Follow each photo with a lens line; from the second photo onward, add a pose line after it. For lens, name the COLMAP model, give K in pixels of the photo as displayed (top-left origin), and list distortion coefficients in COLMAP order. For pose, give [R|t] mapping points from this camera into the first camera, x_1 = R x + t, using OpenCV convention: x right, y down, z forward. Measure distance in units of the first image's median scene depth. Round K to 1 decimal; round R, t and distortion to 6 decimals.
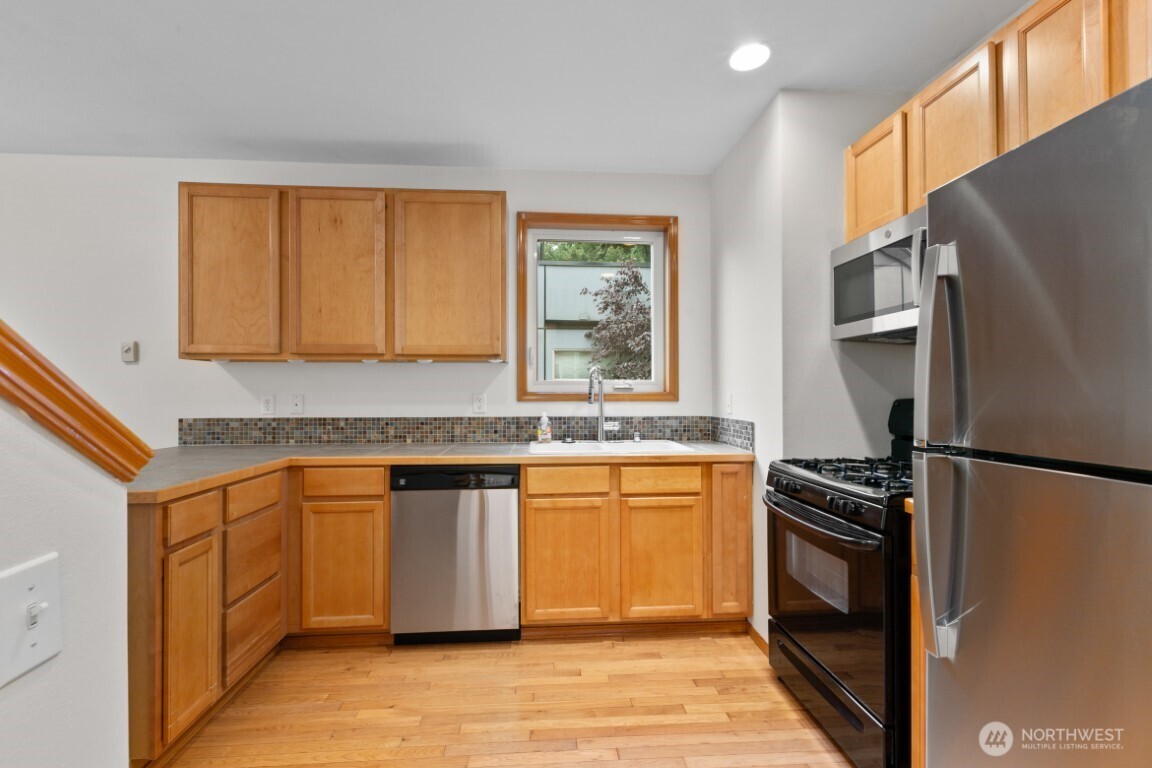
lens RADIAL K [[527.2, 0, 577.1], [0, 527.2, 392.1], [0, 0, 1]] dist [0.002047, -0.000286]
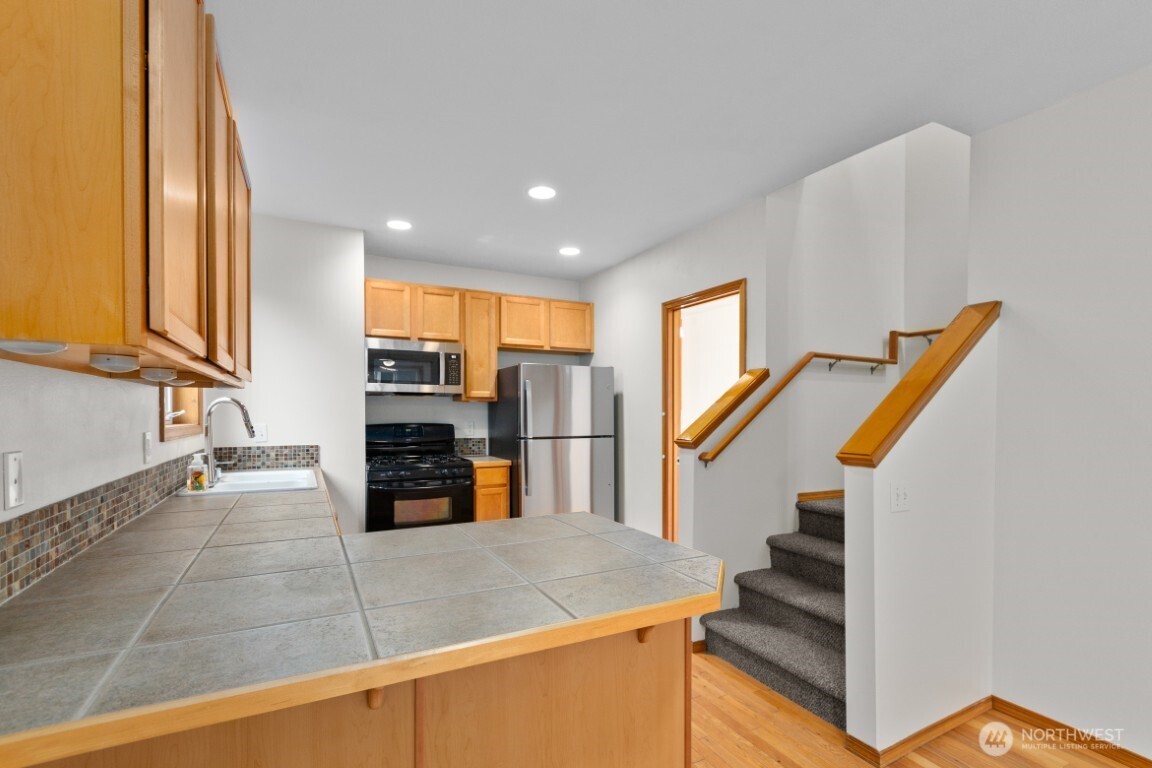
lens RADIAL K [[527.2, 0, 568.4], [0, 527.2, 424.0], [0, 0, 1]] dist [0.002047, -0.000286]
pose [[-0.373426, -0.020757, 0.927428, -1.011911], [-0.009316, 0.999783, 0.018626, -0.024299], [-0.927613, -0.001684, -0.373538, 0.800139]]
